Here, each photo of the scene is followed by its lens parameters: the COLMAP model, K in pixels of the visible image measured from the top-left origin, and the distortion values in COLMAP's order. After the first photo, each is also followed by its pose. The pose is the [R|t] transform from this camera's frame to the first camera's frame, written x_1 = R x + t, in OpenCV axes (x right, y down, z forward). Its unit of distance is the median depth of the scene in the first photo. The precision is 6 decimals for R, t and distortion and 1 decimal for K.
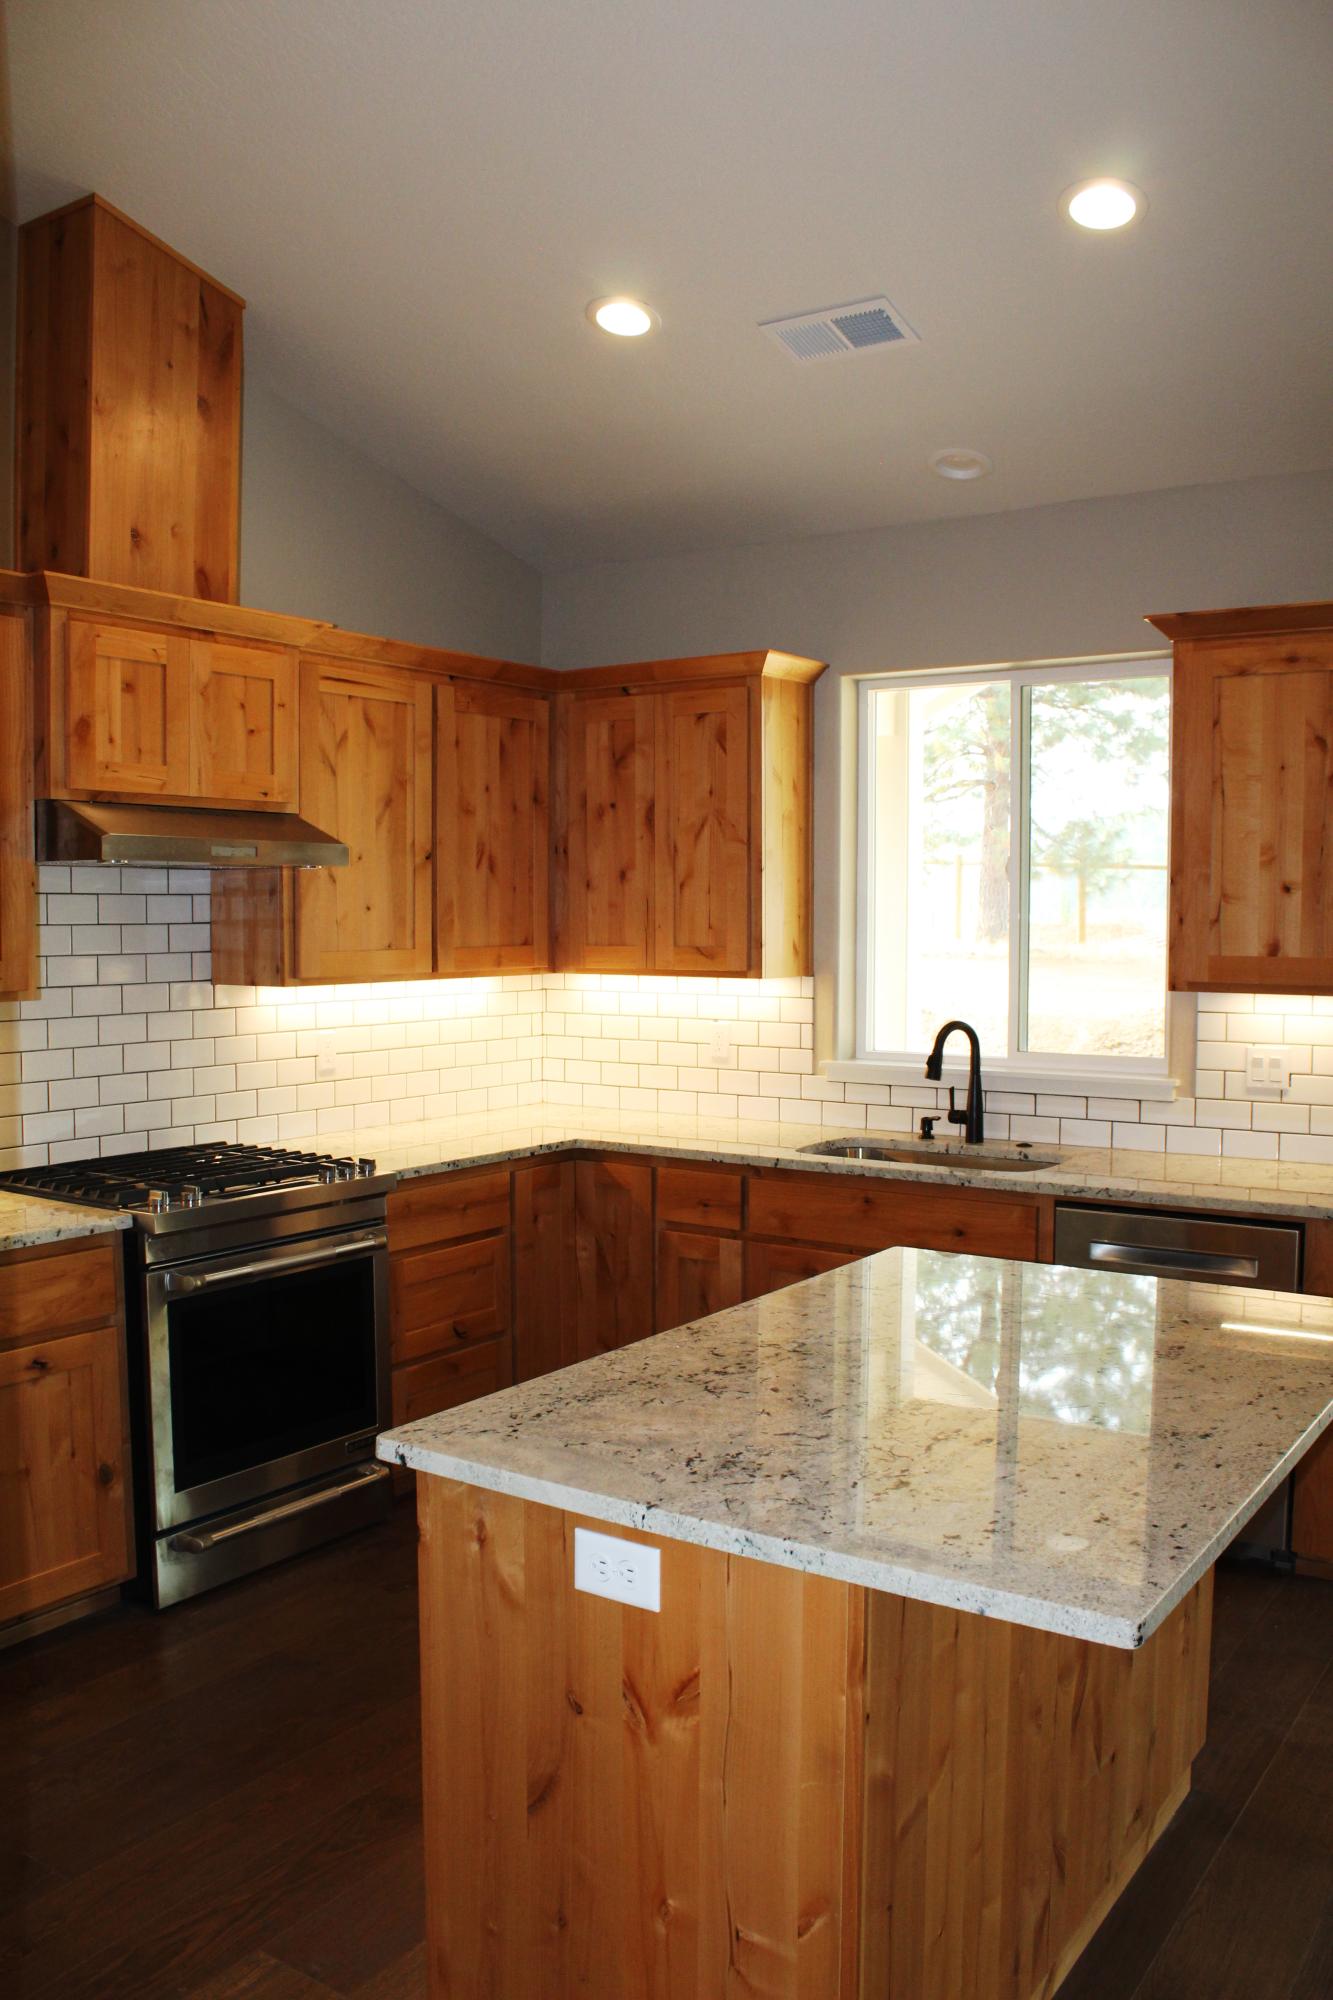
lens RADIAL K [[1652.8, 0, 667.3], [0, 1652.8, 999.9], [0, 0, 1]] dist [-0.090563, 0.003155]
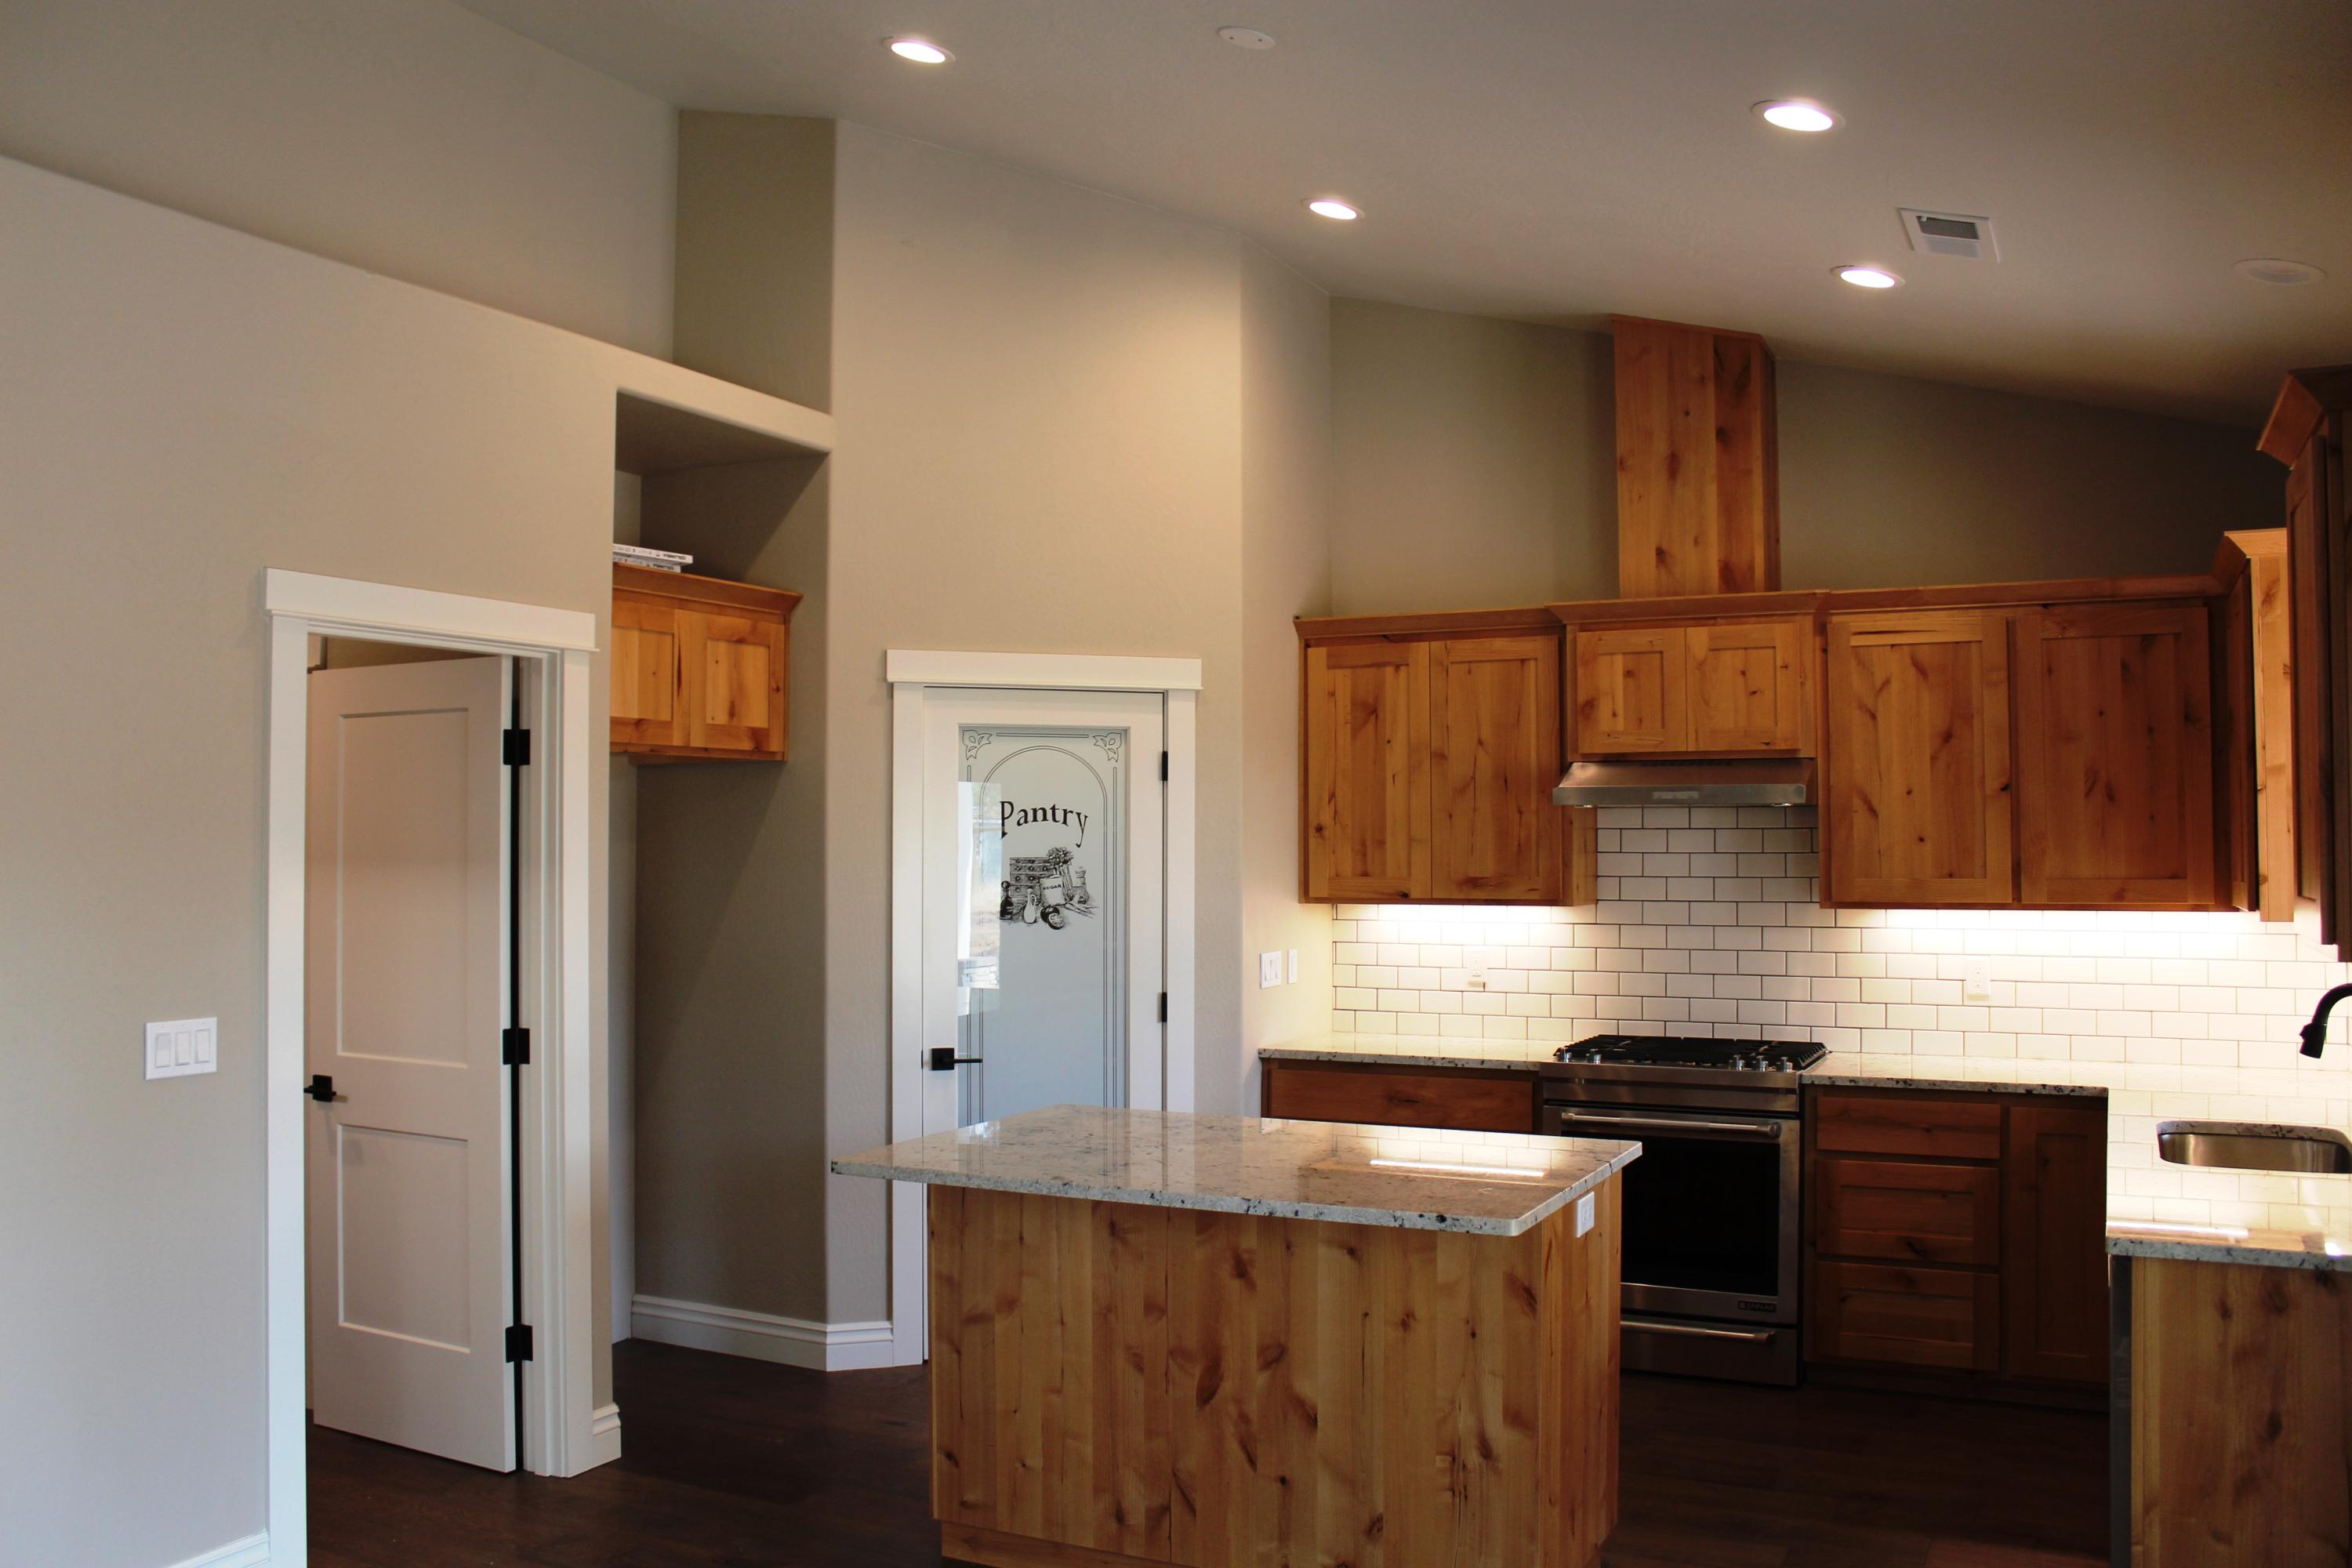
lens RADIAL K [[1943.8, 0, 1178.9], [0, 1943.8, 784.9], [0, 0, 1]] dist [-0.090563, 0.003155]
pose [[0.166144, -0.029818, -0.985651, 0.998461], [-0.052465, 0.997860, -0.039031, -0.017829], [0.984705, 0.058197, 0.164224, 0.334666]]
